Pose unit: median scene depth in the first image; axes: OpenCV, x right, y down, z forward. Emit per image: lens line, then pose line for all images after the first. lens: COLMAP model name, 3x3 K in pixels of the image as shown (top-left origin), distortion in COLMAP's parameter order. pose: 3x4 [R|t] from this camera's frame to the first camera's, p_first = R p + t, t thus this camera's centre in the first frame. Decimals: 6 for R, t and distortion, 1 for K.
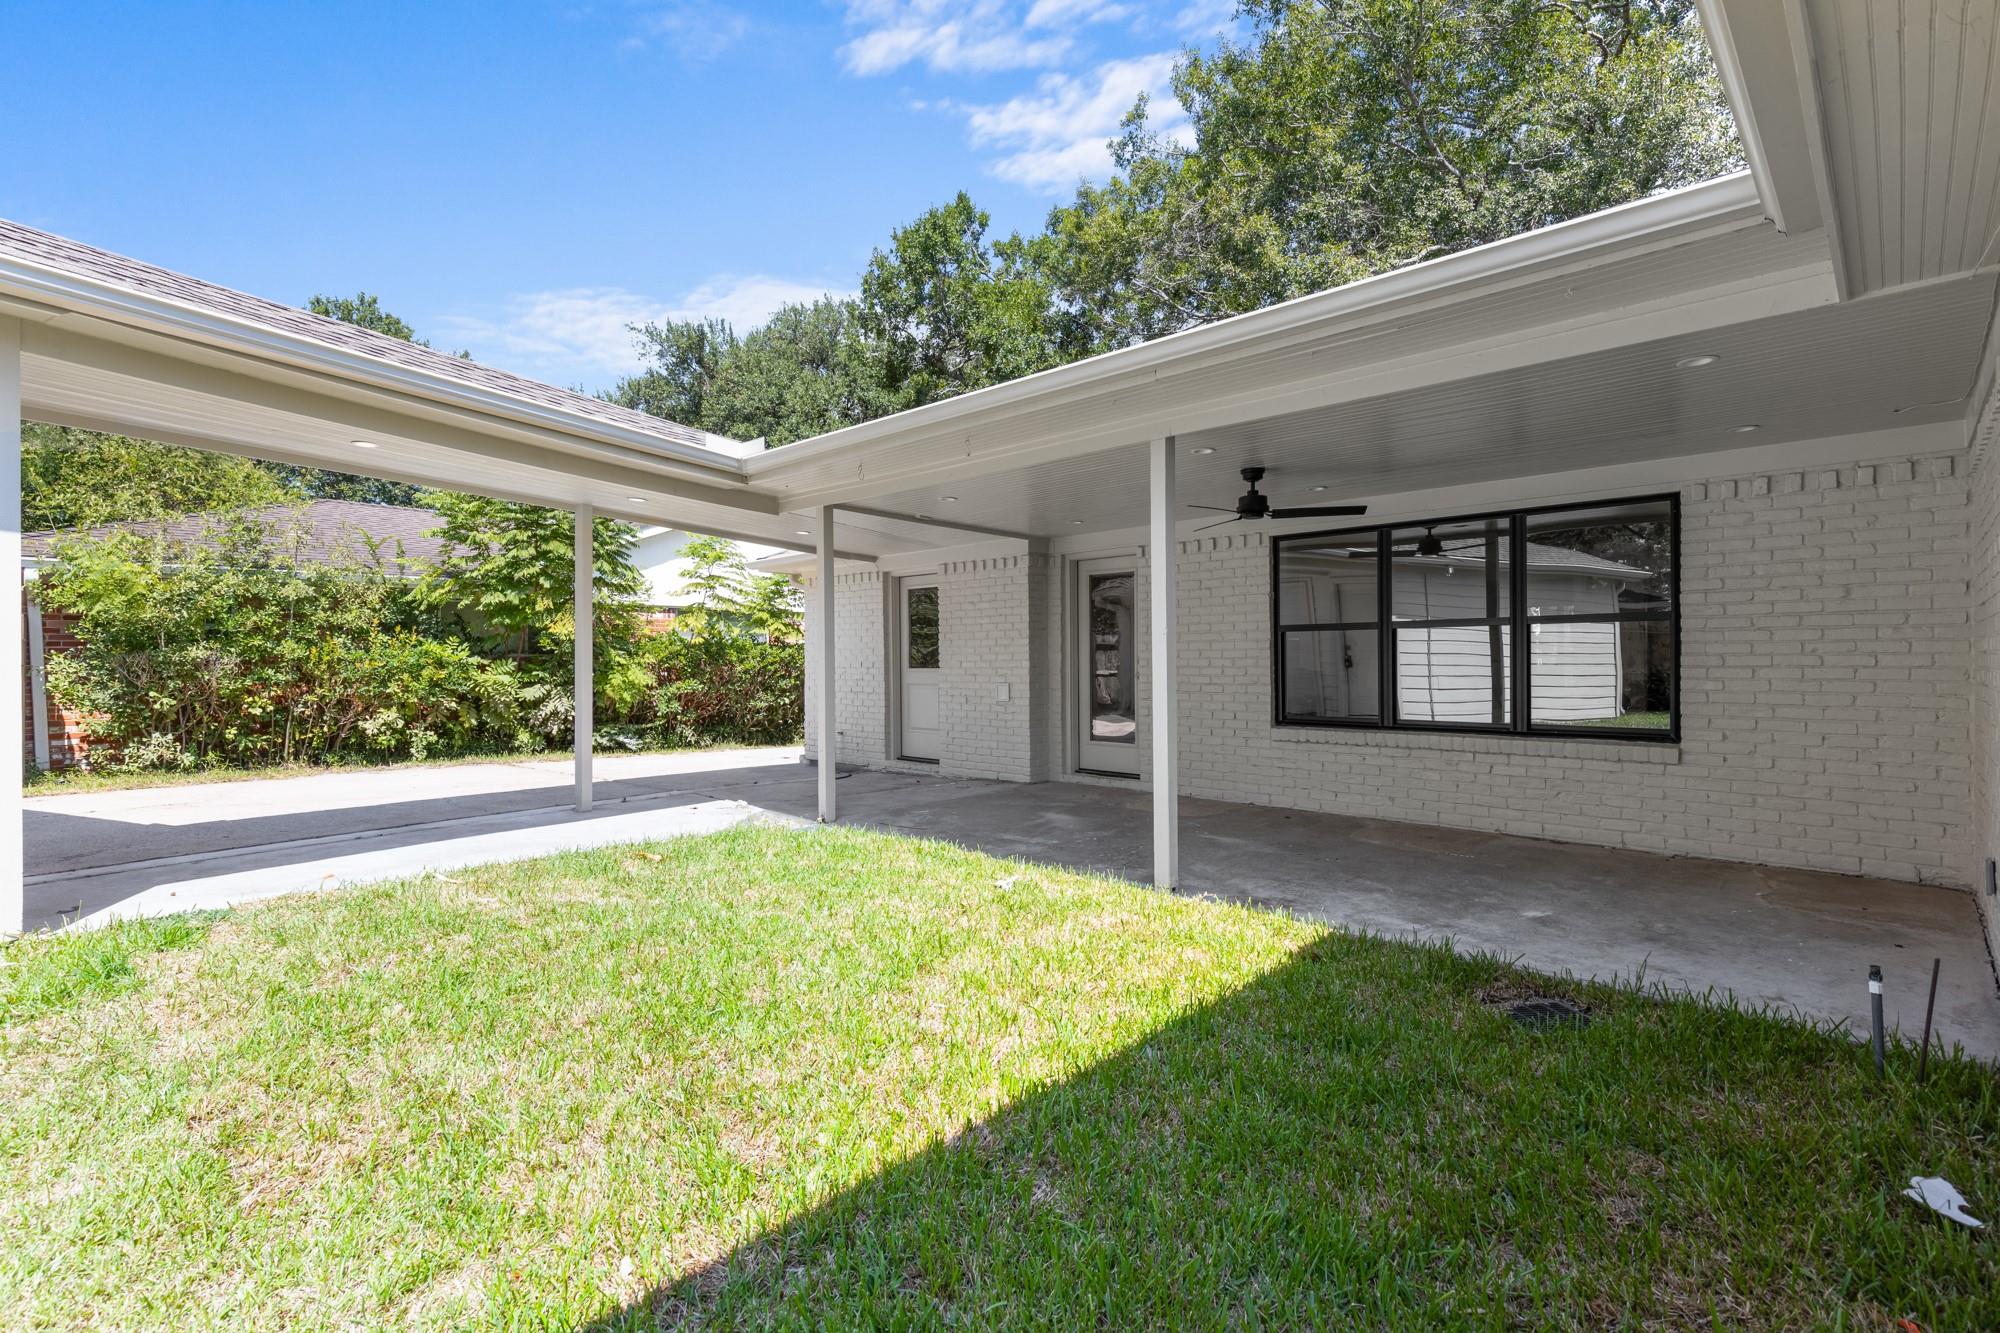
lens RADIAL K [[905.5, 0, 1004.0], [0, 905.5, 658.8], [0, 0, 1]] dist [0.006527, -0.000841]
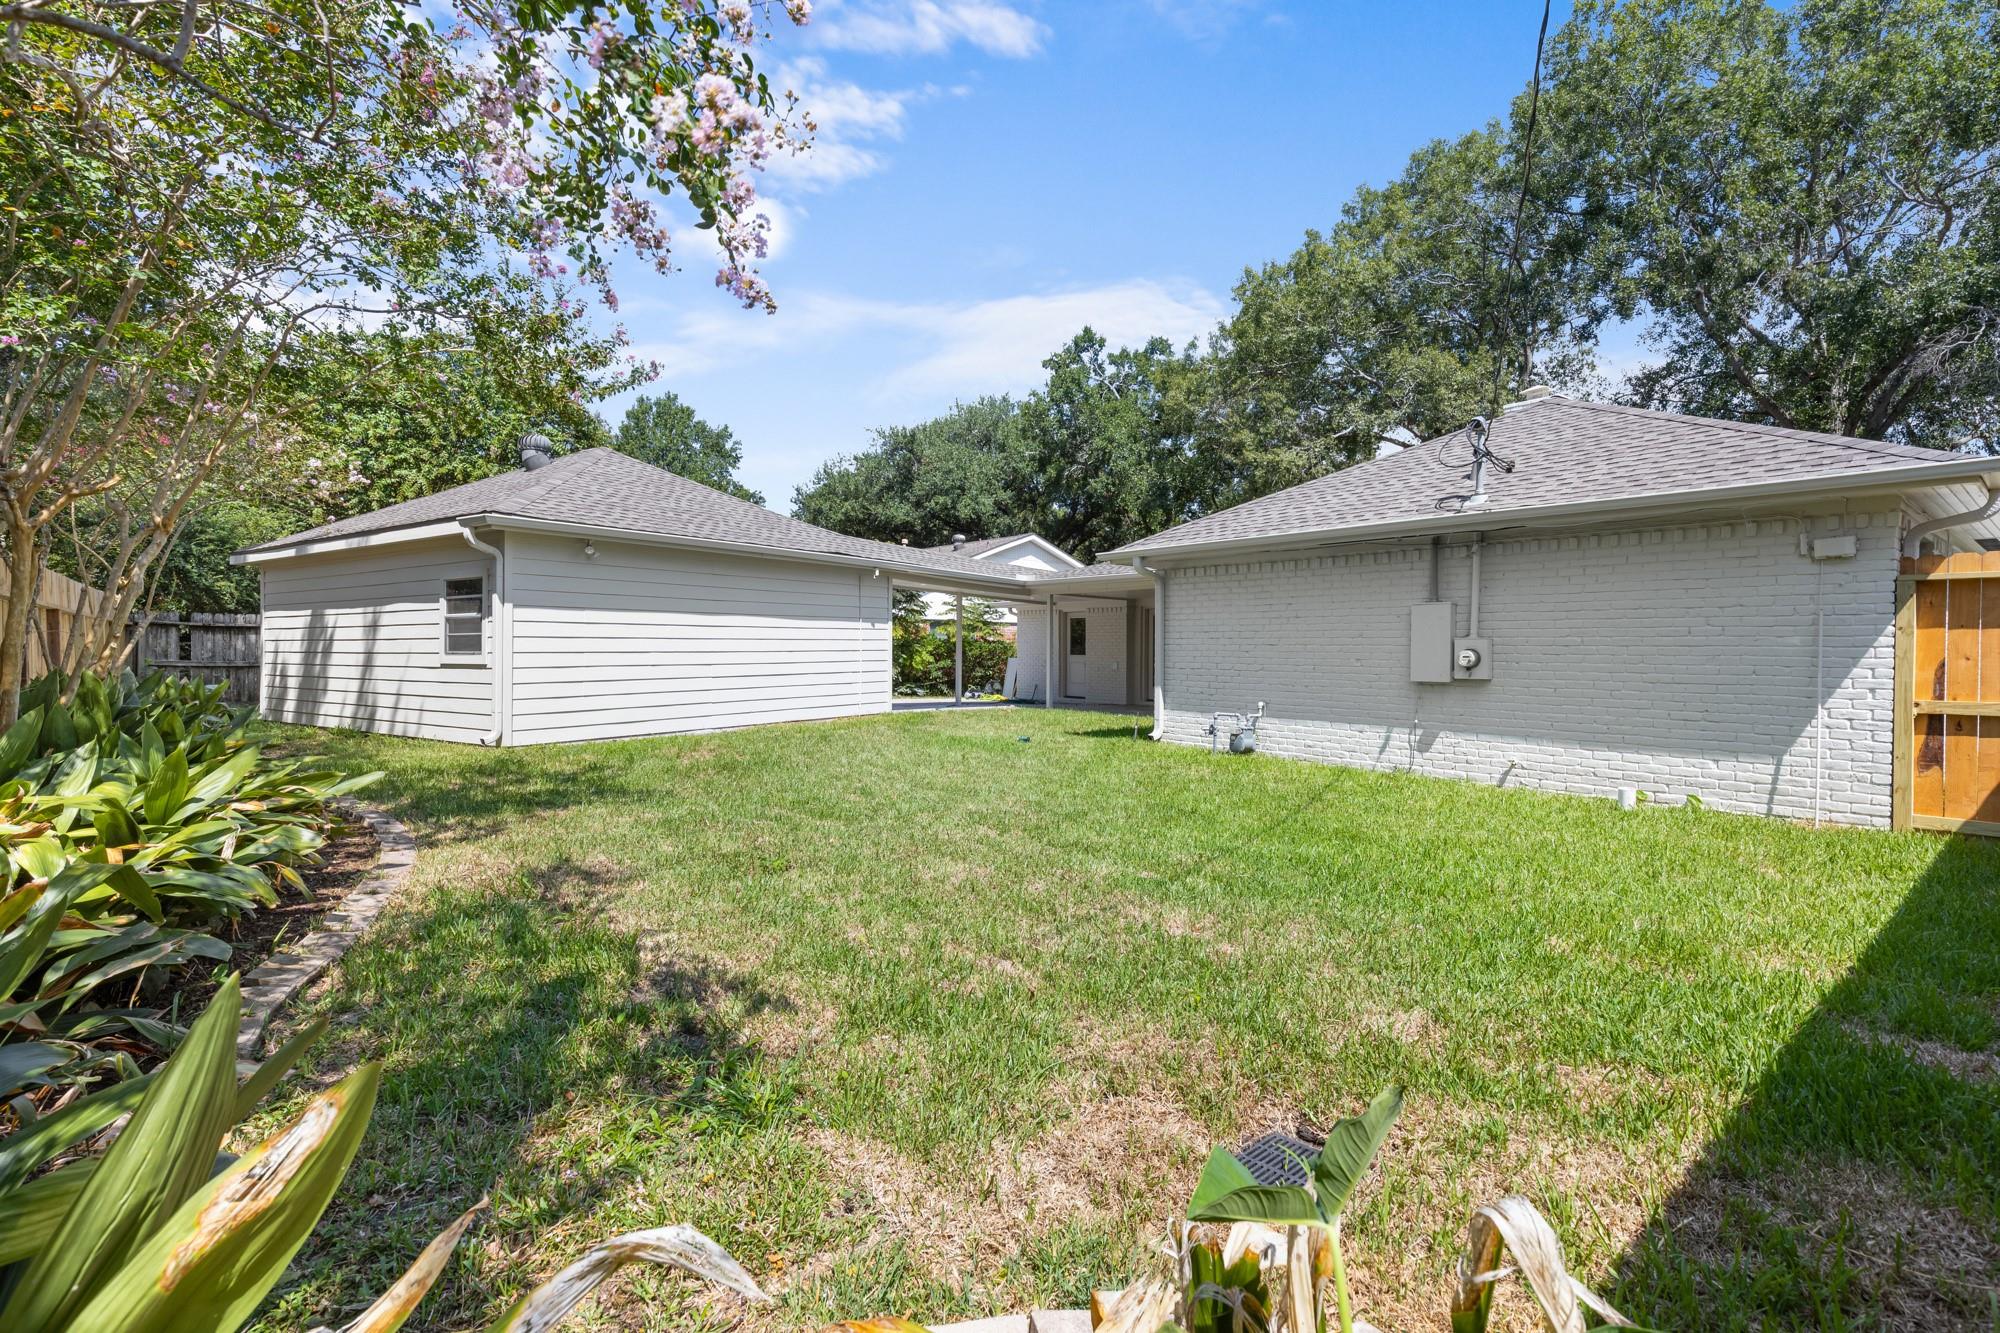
lens RADIAL K [[905.5, 0, 1004.0], [0, 905.5, 658.8], [0, 0, 1]] dist [0.006527, -0.000841]
pose [[0.993018, 0.011970, -0.117353, -0.002065], [-0.010506, 0.999859, 0.013087, -0.002784], [0.117493, -0.011762, 0.993004, -0.474797]]
